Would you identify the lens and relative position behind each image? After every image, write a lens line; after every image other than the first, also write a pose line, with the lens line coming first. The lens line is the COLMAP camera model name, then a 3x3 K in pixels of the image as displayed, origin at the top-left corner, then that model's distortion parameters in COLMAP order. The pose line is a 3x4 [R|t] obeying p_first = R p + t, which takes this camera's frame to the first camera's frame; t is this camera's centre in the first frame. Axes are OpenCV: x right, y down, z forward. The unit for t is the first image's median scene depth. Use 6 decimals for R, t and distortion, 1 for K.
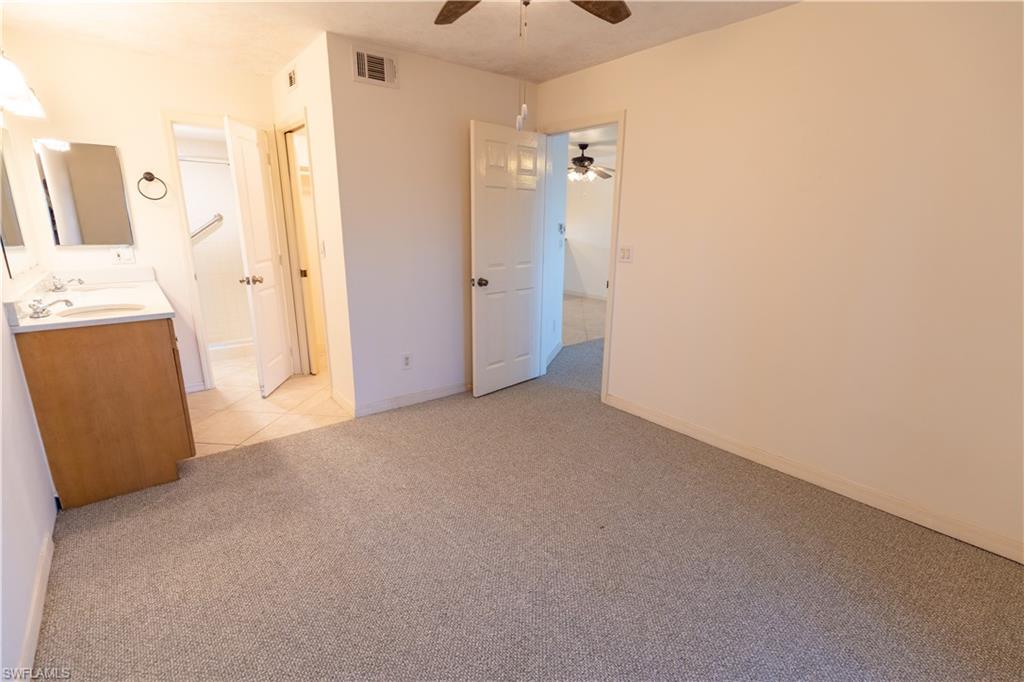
lens RADIAL K [[462.5, 0, 510.7], [0, 462.5, 339.5], [0, 0, 1]] dist [0.009378, -0.000694]
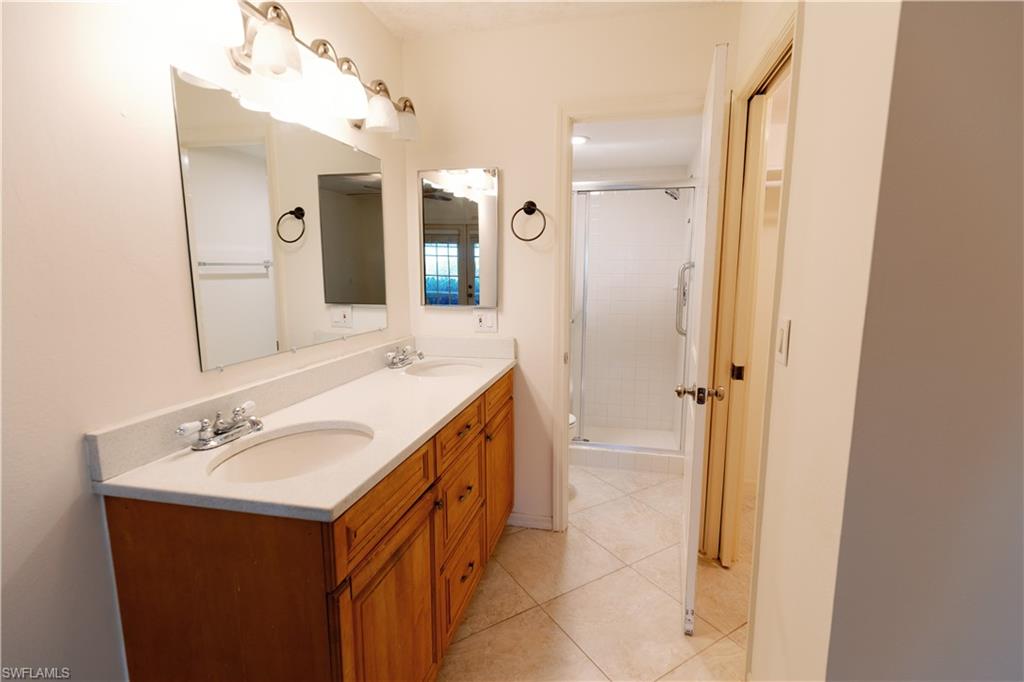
lens RADIAL K [[462.5, 0, 512.4], [0, 462.5, 341.7], [0, 0, 1]] dist [0.009378, -0.000694]
pose [[0.633341, 0.097035, -0.767765, -0.220690], [-0.188463, 0.981578, -0.031408, -0.114102], [0.750574, 0.164587, 0.639961, 0.493841]]
